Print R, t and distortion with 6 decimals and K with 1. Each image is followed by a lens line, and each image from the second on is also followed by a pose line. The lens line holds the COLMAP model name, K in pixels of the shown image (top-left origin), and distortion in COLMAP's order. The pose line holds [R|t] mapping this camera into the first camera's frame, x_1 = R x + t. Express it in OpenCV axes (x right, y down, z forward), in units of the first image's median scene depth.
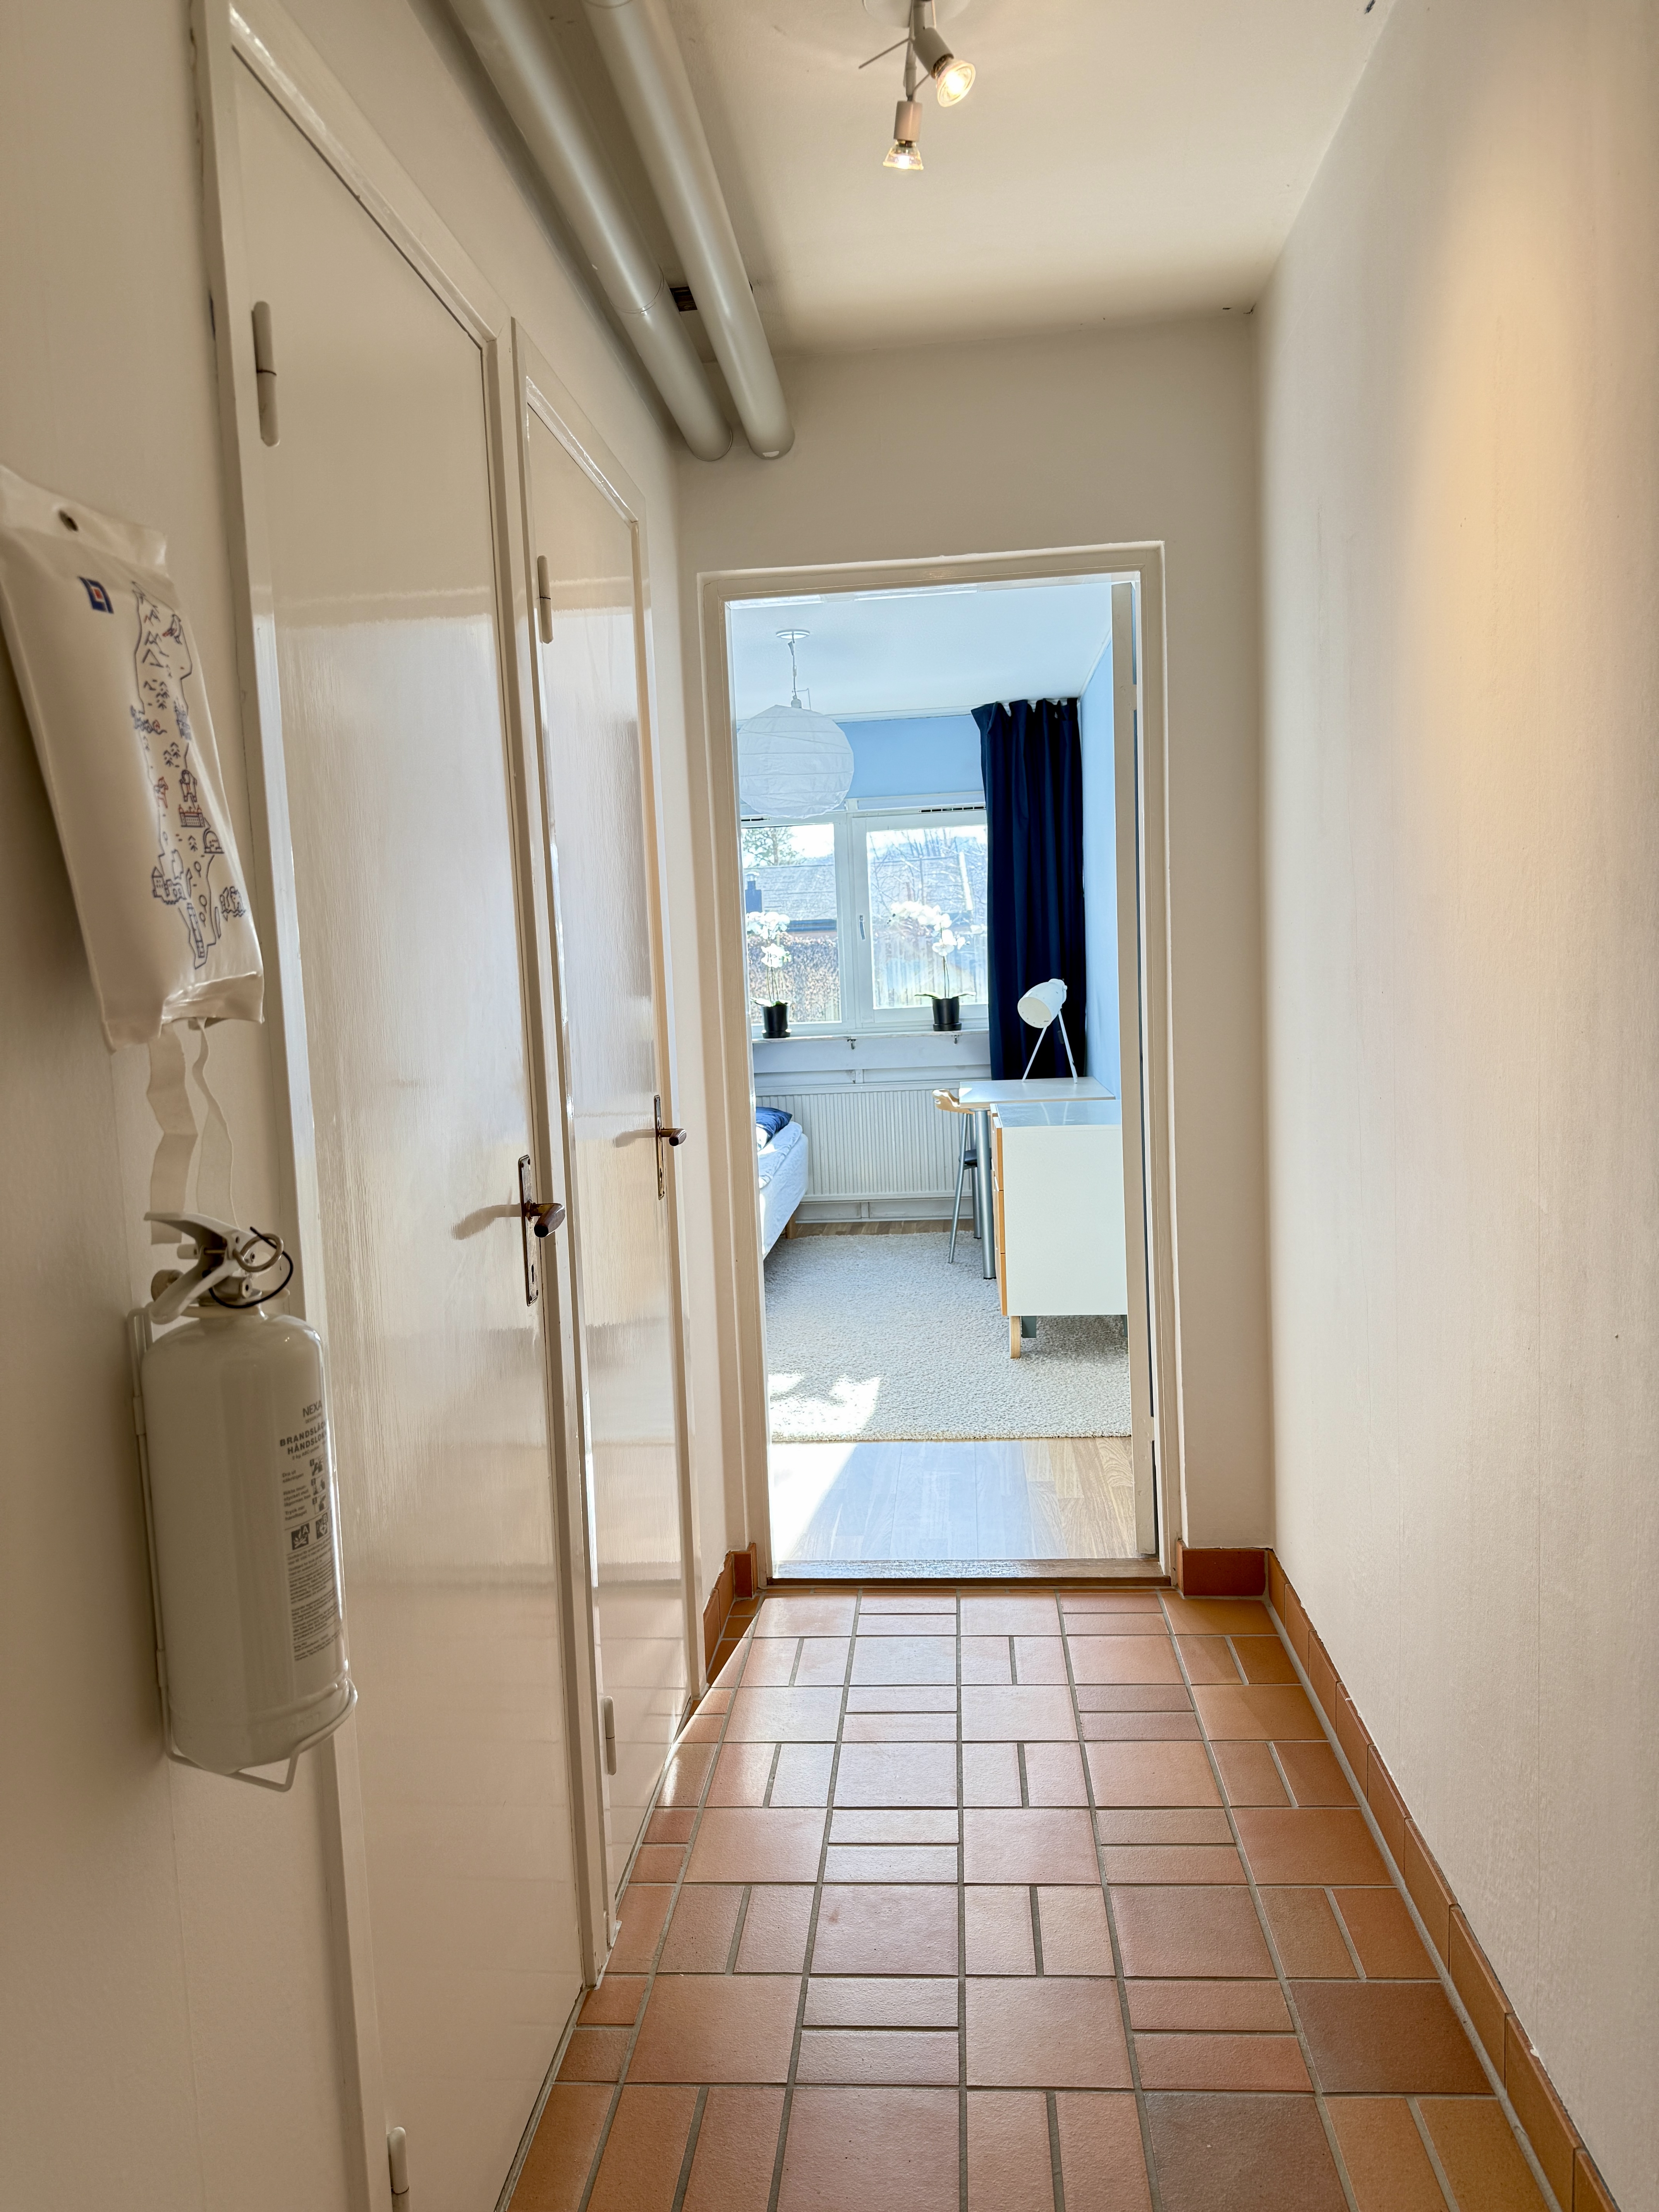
lens RADIAL K [[1568.7, 0, 831.4], [0, 1568.7, 1107.7], [0, 0, 1]] dist [0.048647, -0.053924]
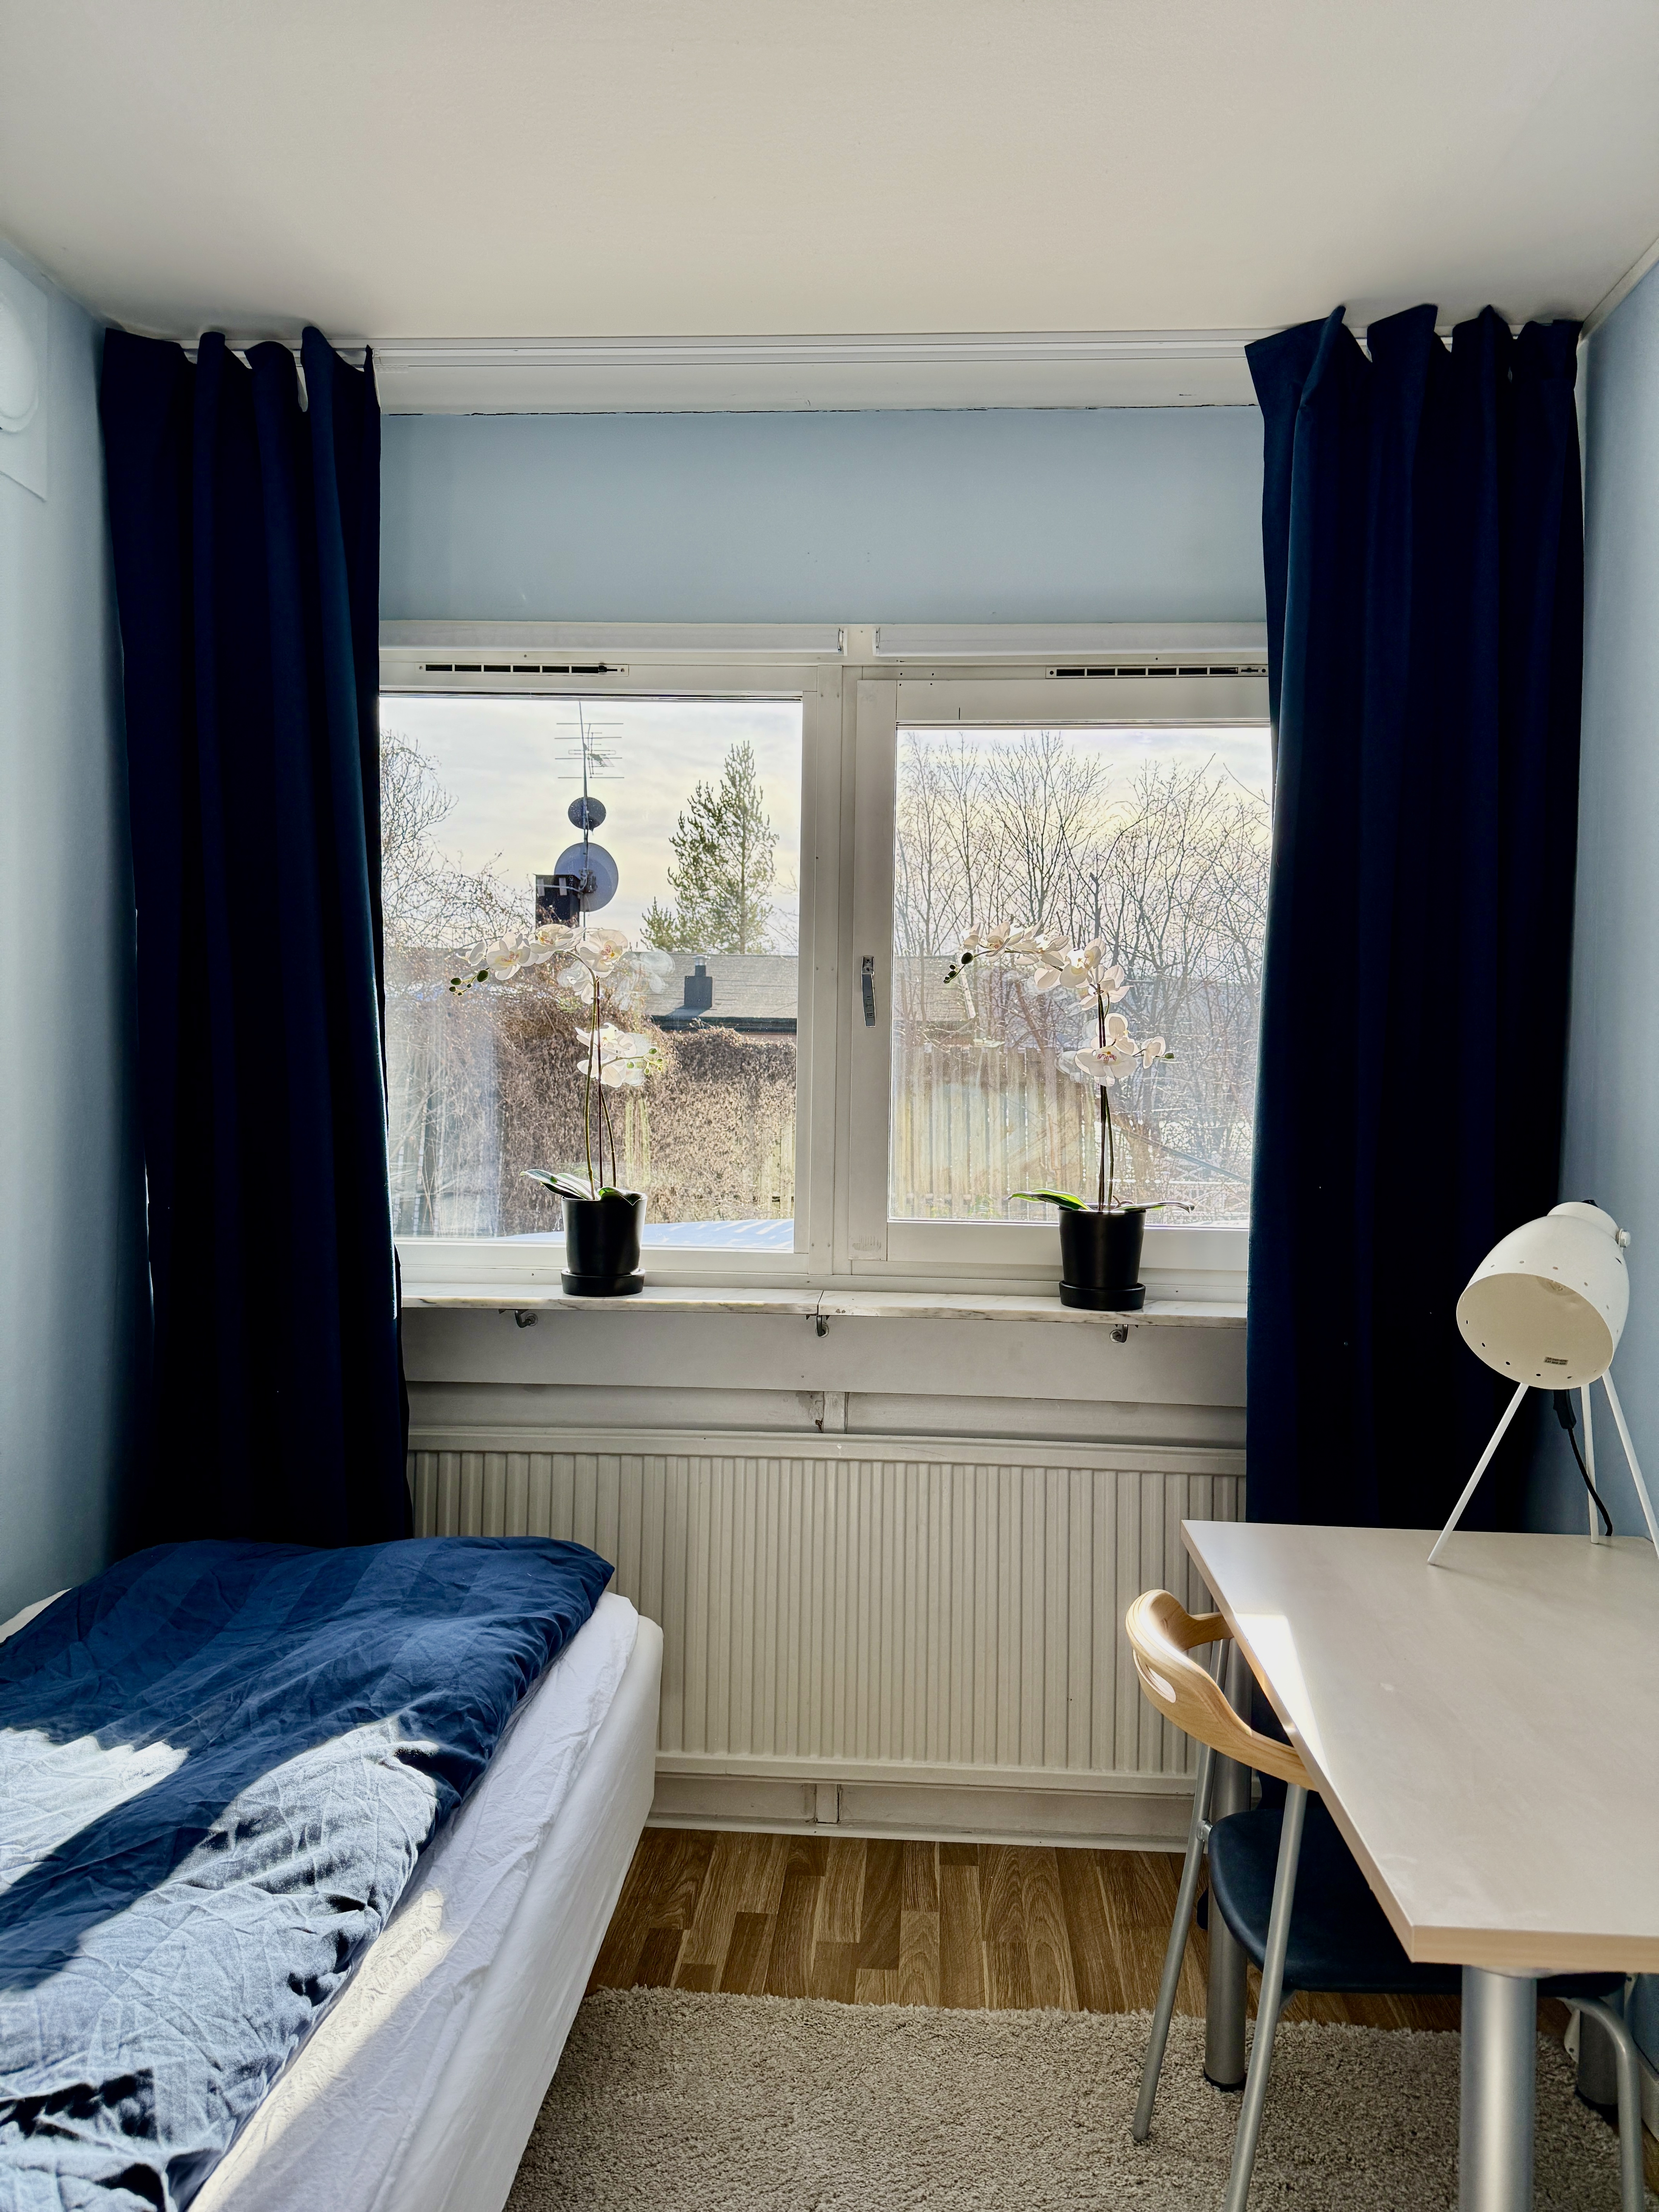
lens RADIAL K [[1568.7, 0, 832.9], [0, 1568.7, 1111.9], [0, 0, 1]] dist [0.048647, -0.053924]
pose [[0.997738, 0.062694, 0.024260, 0.004844], [-0.060911, 0.995801, -0.068345, -0.063457], [-0.028443, 0.066712, 0.997367, 0.652804]]
